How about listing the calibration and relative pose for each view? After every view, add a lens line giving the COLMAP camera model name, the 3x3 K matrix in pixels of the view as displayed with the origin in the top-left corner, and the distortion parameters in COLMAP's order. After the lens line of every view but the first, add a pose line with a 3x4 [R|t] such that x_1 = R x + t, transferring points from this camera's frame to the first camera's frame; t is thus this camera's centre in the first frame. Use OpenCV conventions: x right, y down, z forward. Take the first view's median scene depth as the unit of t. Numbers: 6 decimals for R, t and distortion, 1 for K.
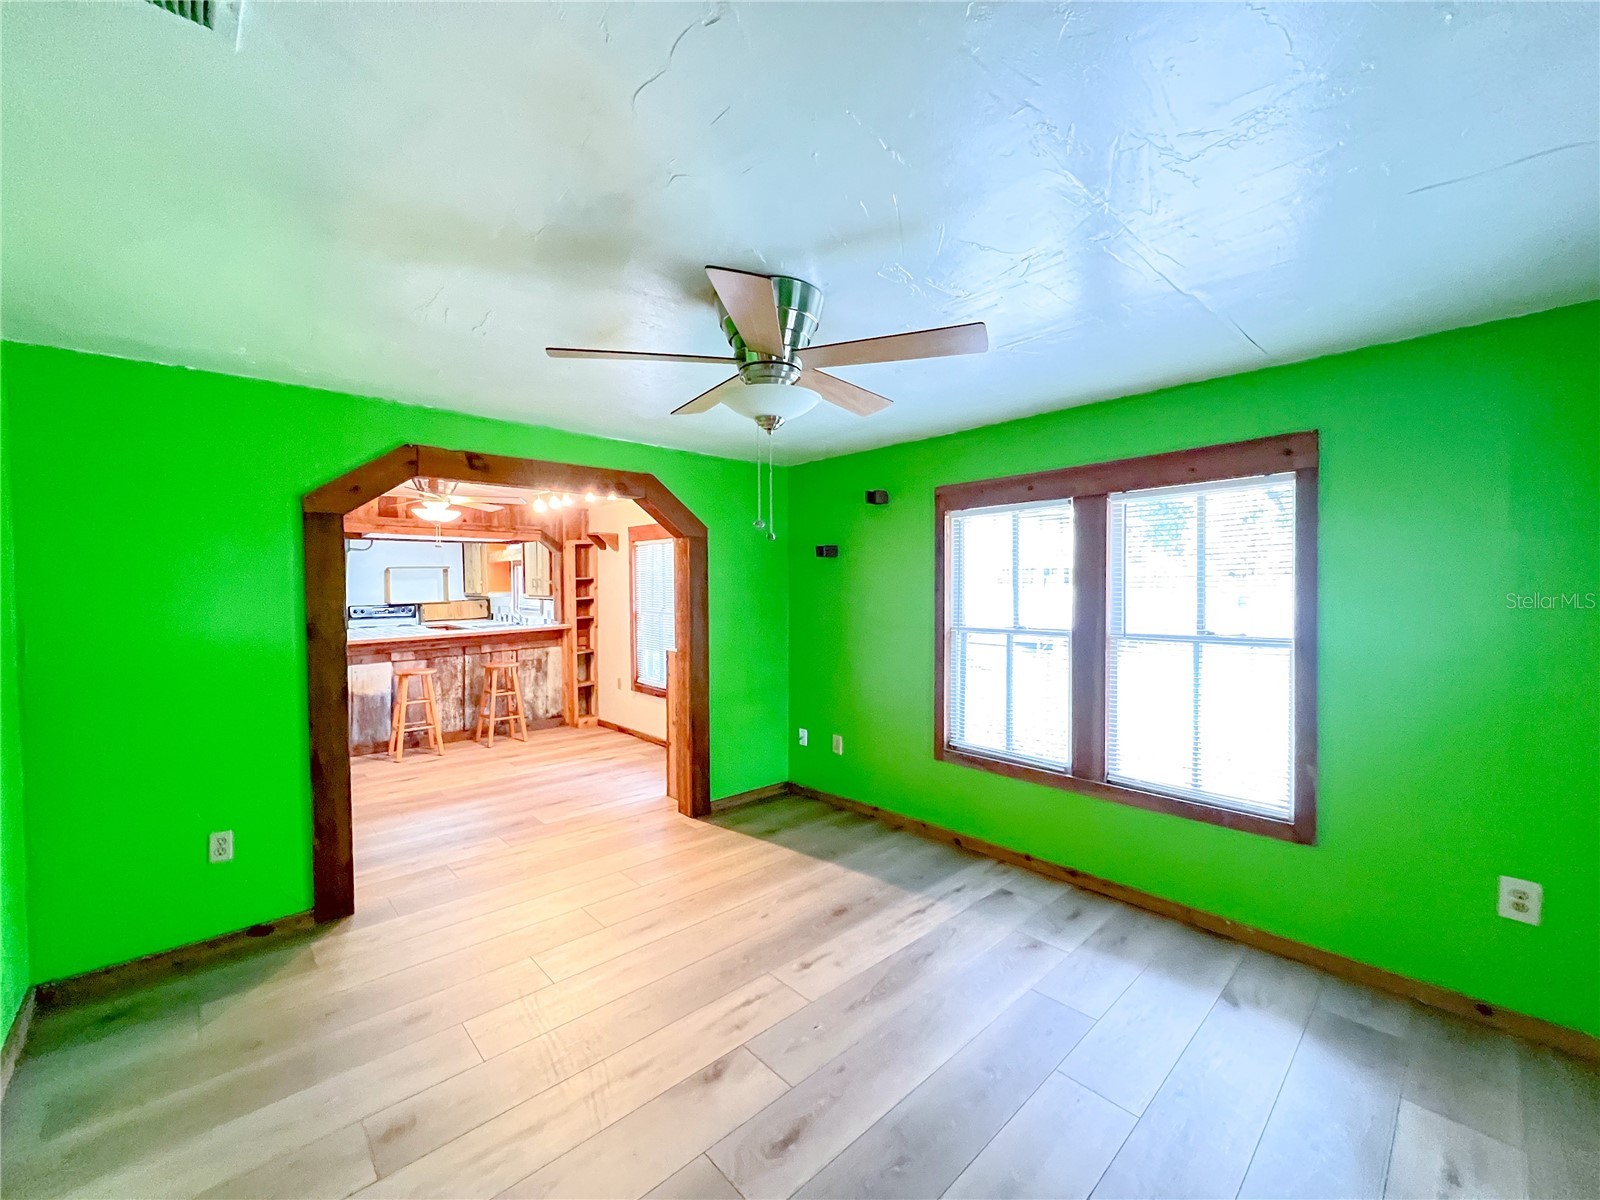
lens RADIAL K [[644.7, 0, 798.7], [0, 644.7, 598.3], [0, 0, 1]] dist [0.002841, -0.000246]
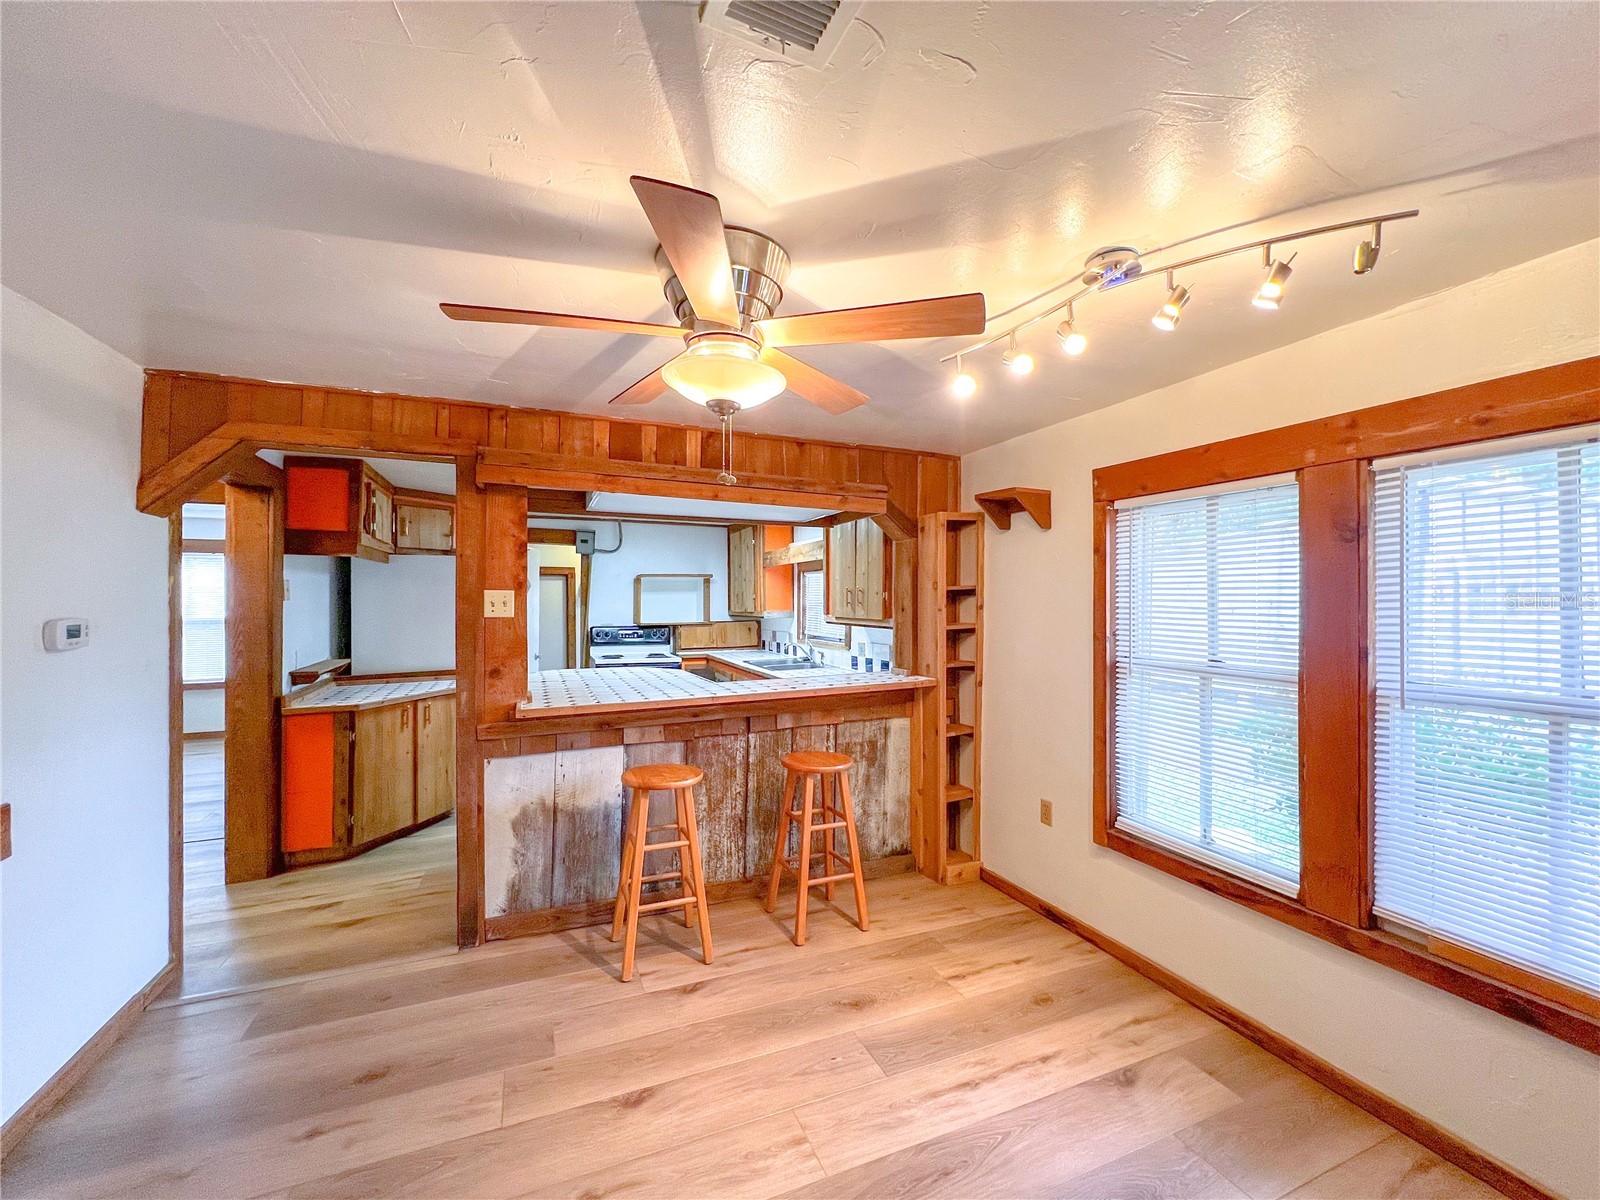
lens RADIAL K [[647.1, 0, 800.0], [0, 647.1, 600.0], [0, 0, 1]] dist [0.003006, 0.000656]
pose [[0.942499, 0.008785, -0.334094, -0.285844], [-0.018158, 0.999524, -0.024942, -0.005823], [0.333716, 0.029574, 0.942210, 0.486751]]
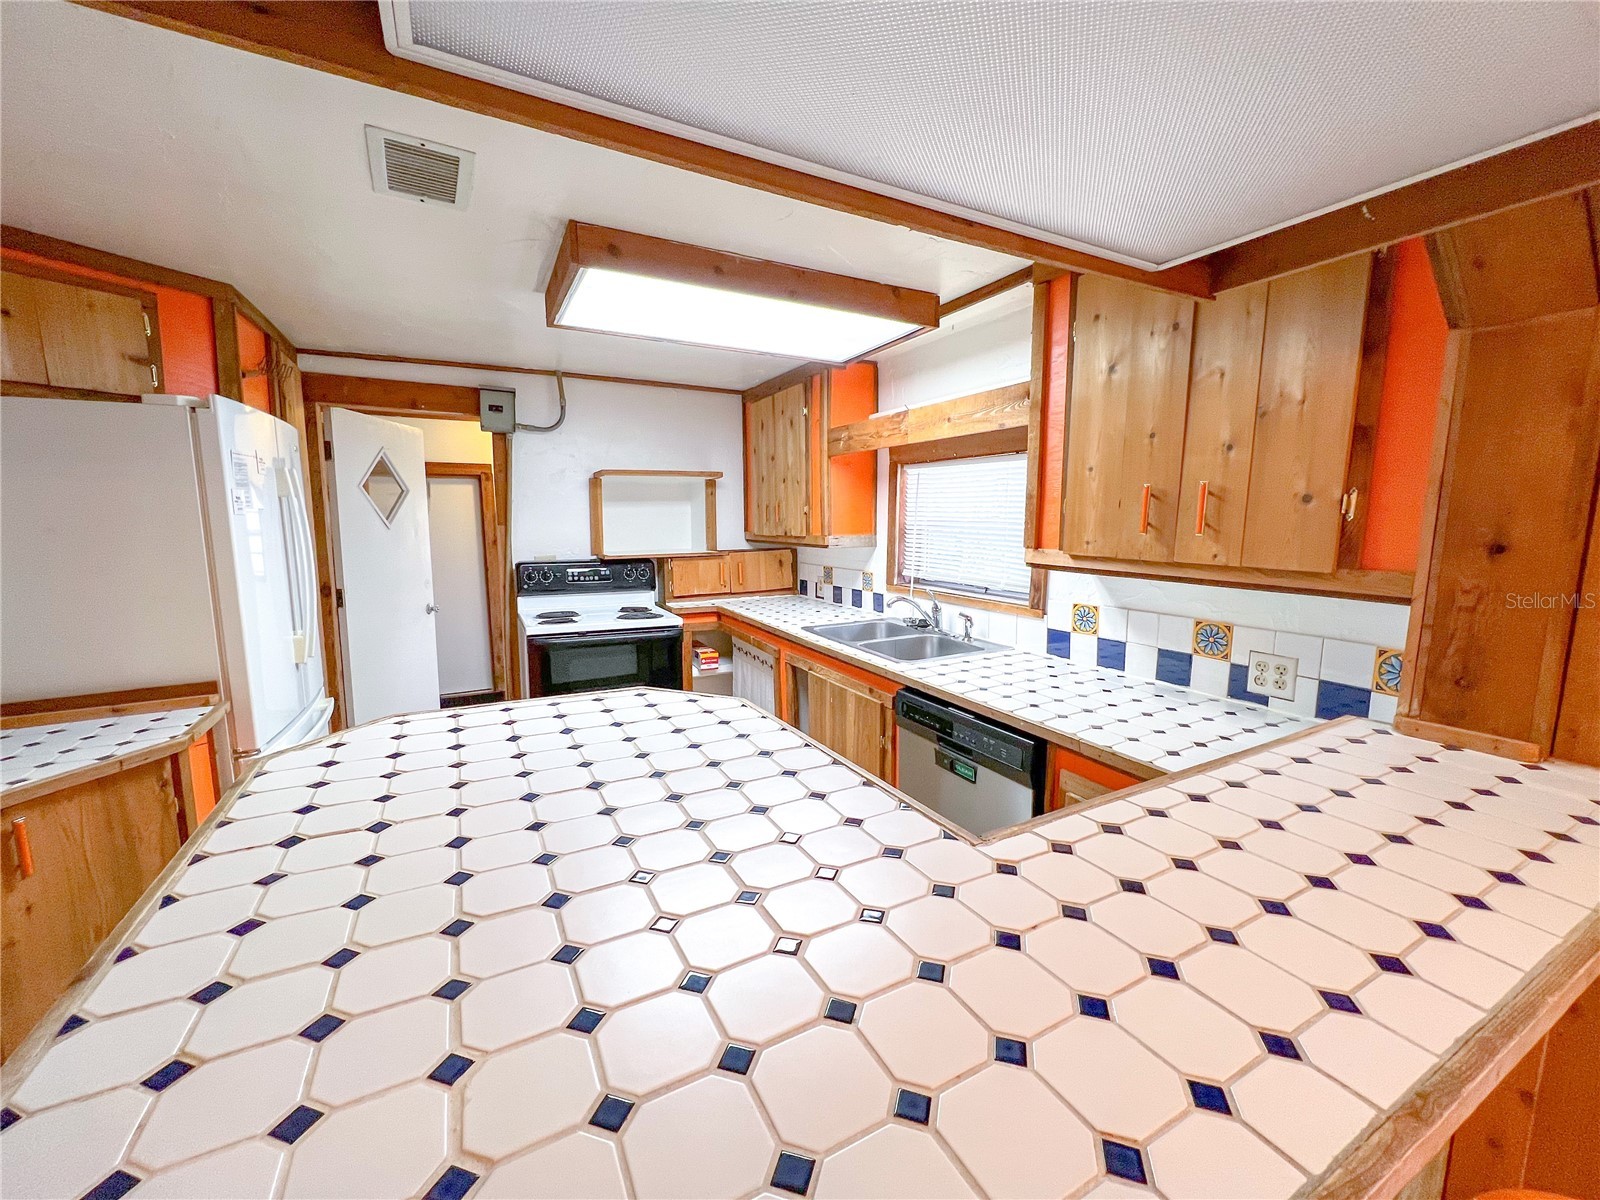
lens RADIAL K [[647.1, 0, 800.0], [0, 647.1, 600.0], [0, 0, 1]] dist [0.003006, 0.000656]
pose [[0.965963, 0.043032, -0.255076, -0.521826], [-0.016621, 0.994354, 0.104809, -0.014267], [0.258146, -0.097002, 0.961224, 0.816204]]
